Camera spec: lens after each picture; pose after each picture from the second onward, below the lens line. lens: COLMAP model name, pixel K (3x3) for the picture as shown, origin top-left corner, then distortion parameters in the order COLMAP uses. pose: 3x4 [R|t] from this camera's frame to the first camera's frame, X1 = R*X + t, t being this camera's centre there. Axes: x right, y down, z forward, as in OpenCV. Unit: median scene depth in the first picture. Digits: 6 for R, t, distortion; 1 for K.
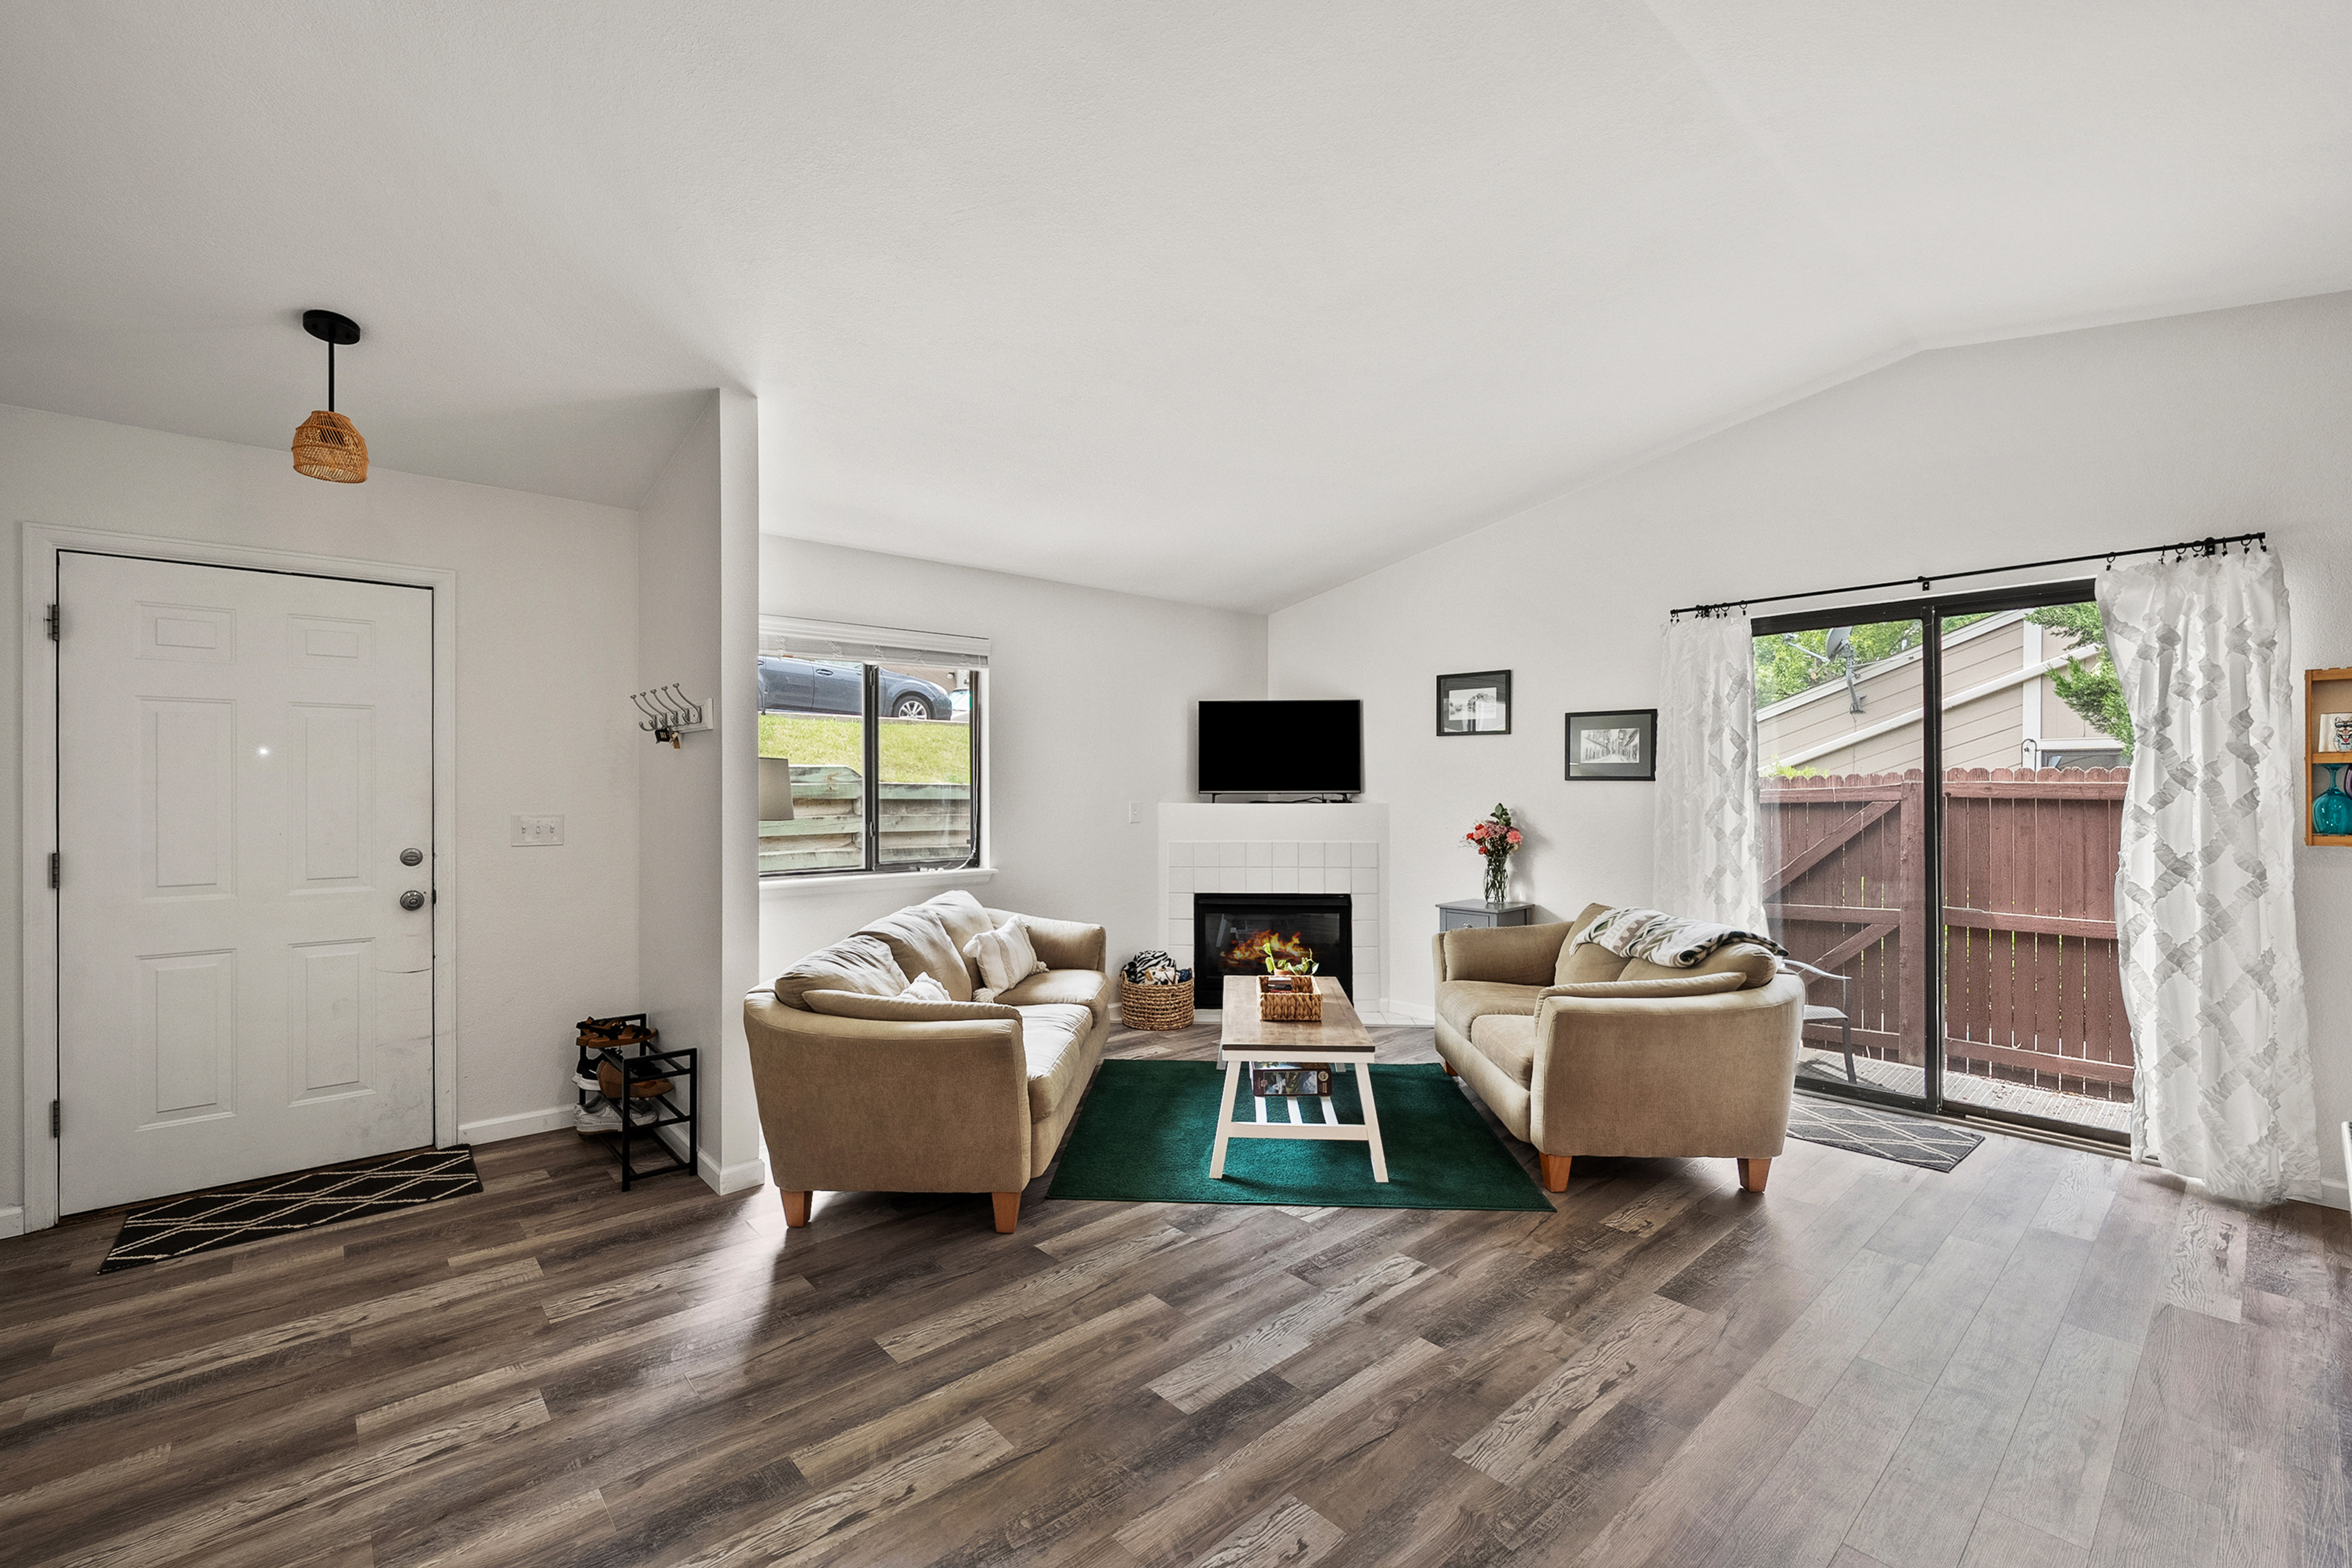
lens RADIAL K [[987.0, 0, 1167.3], [0, 987.0, 786.4], [0, 0, 1]] dist [-0.000851, 0.000600]
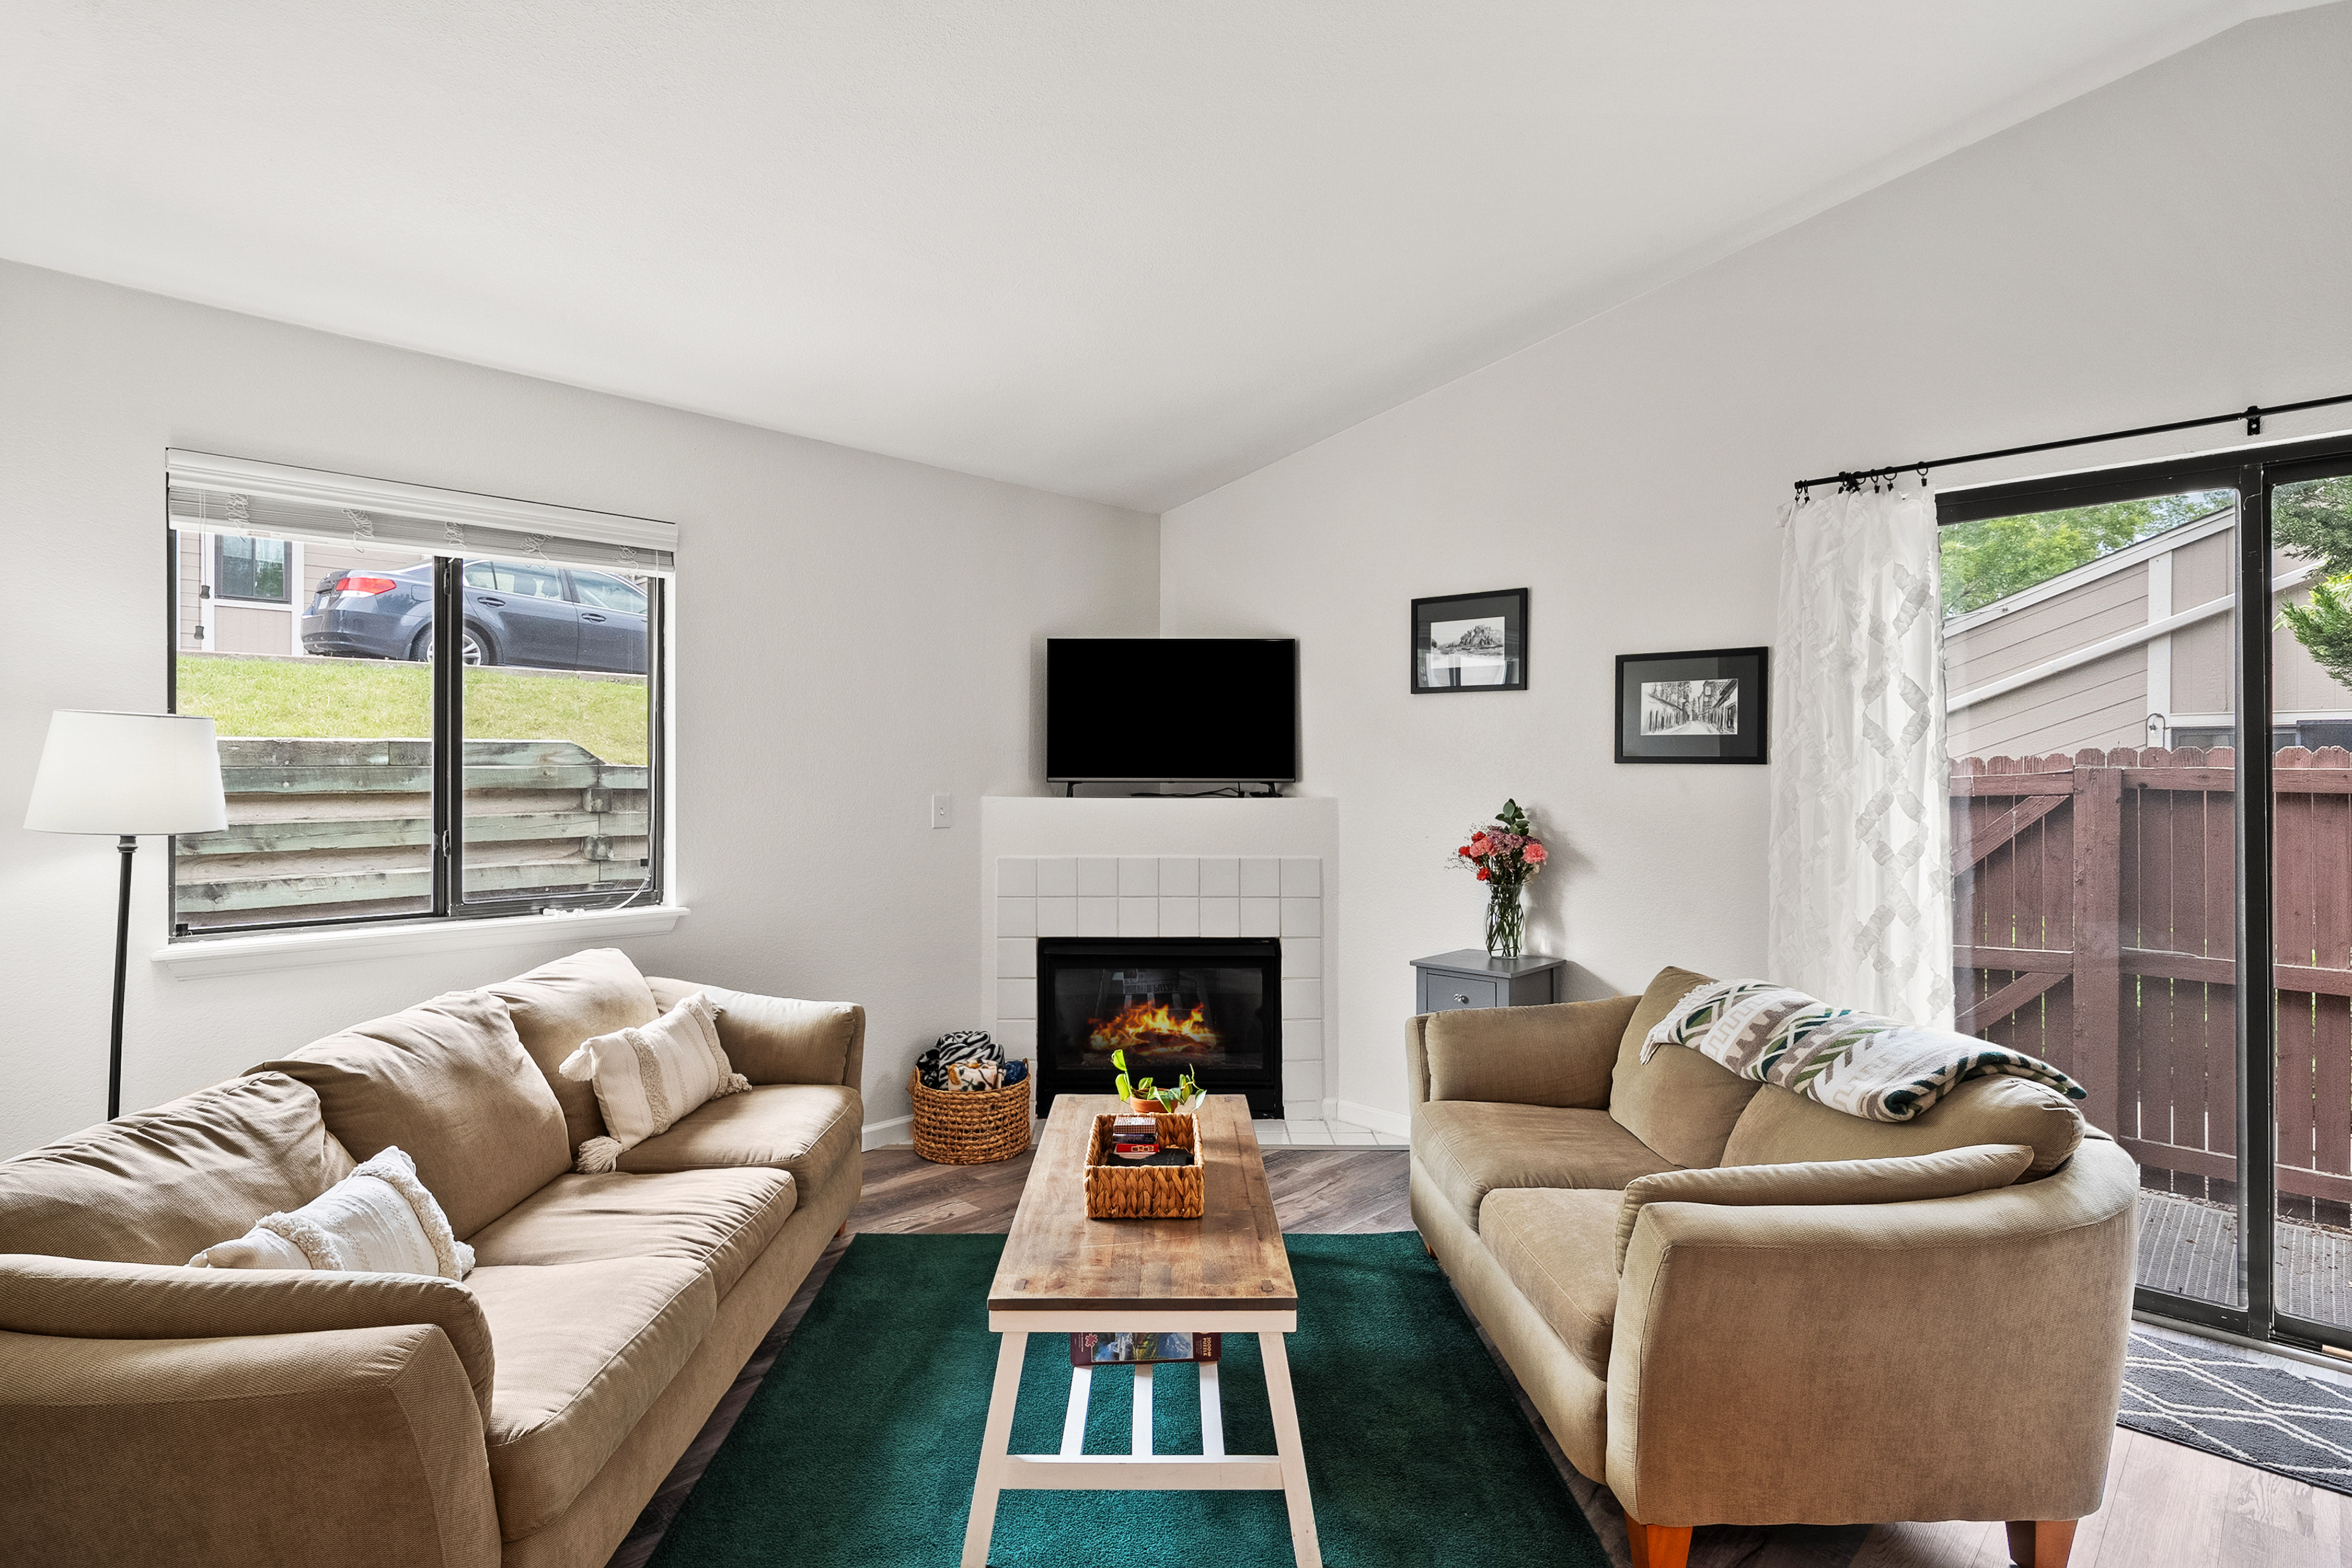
lens RADIAL K [[1158.3, 0, 1163.2], [0, 1158.3, 770.3], [0, 0, 1]] dist [0.000484, -0.000009]
pose [[0.997985, 0.002864, 0.063390, 0.096161], [-0.002747, 0.999994, -0.001933, 0.001036], [-0.063395, 0.001755, 0.997987, 0.387081]]
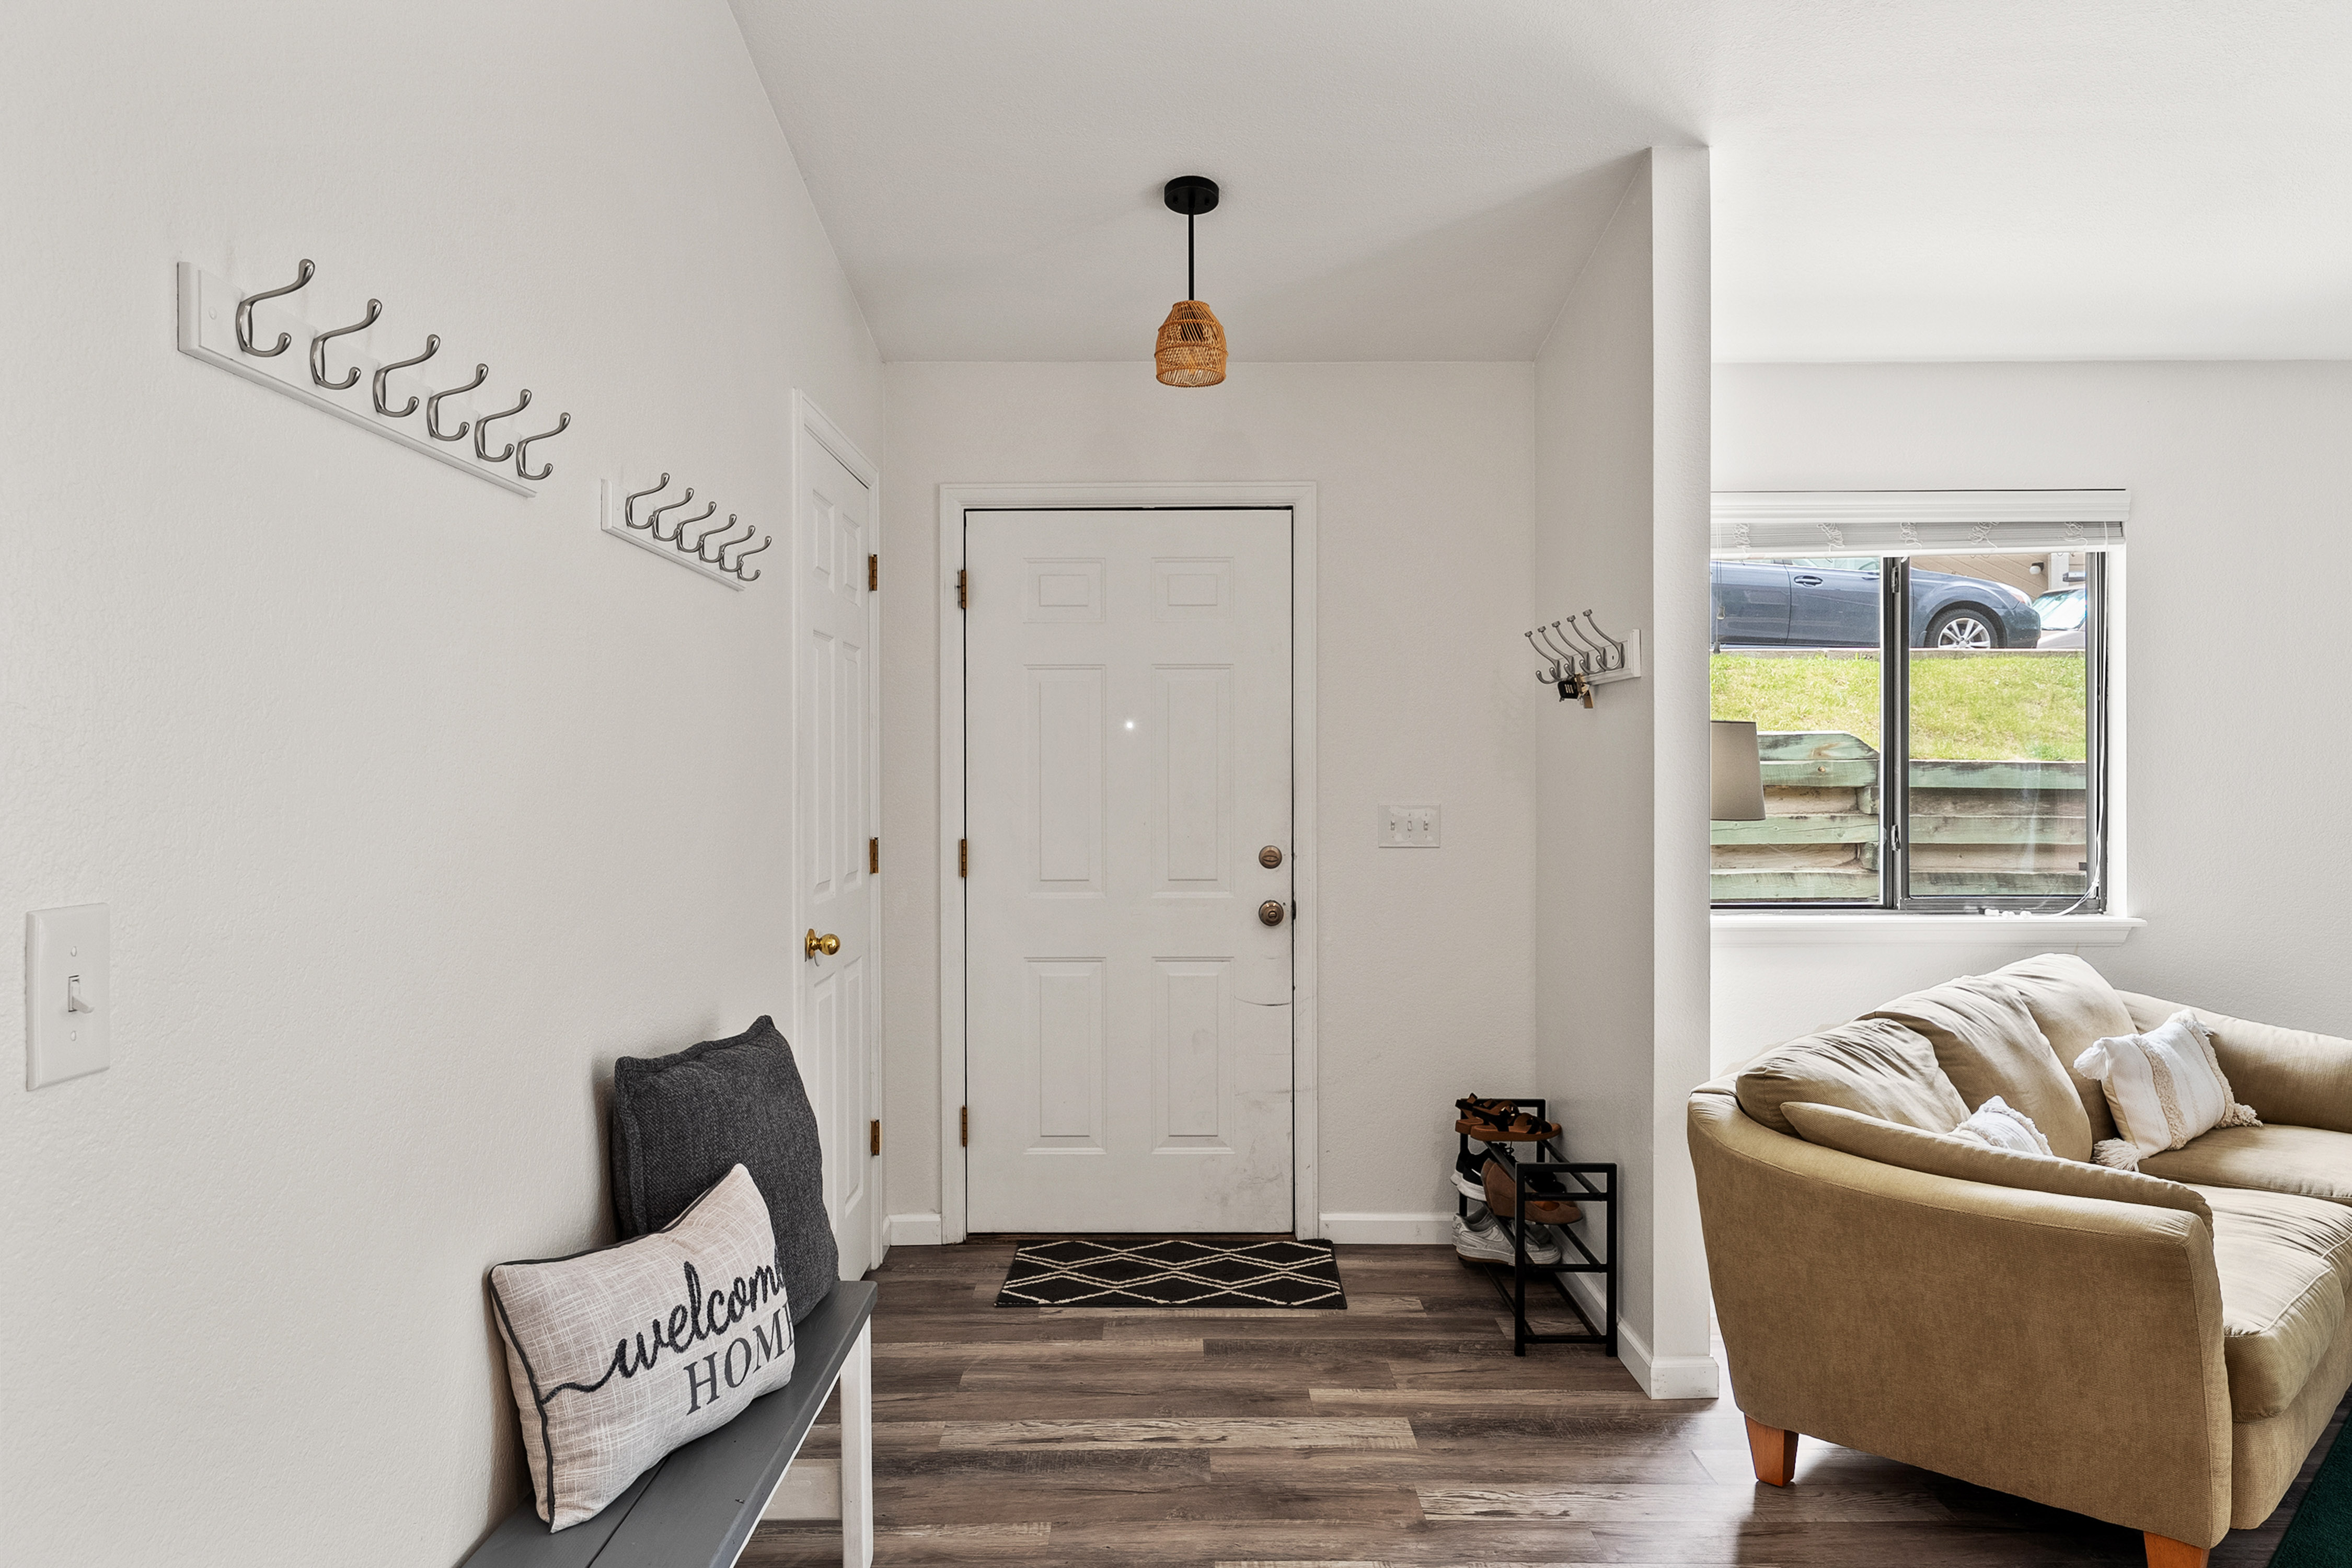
lens RADIAL K [[1572.6, 0, 1176.0], [0, 1572.6, 784.0], [0, 0, 1]] dist [0.006363, 0.000206]
pose [[0.756303, 0.006557, -0.654189, -0.014981], [0.000833, 0.999939, 0.010985, 0.000706], [0.654221, -0.008853, 0.756252, 0.018507]]
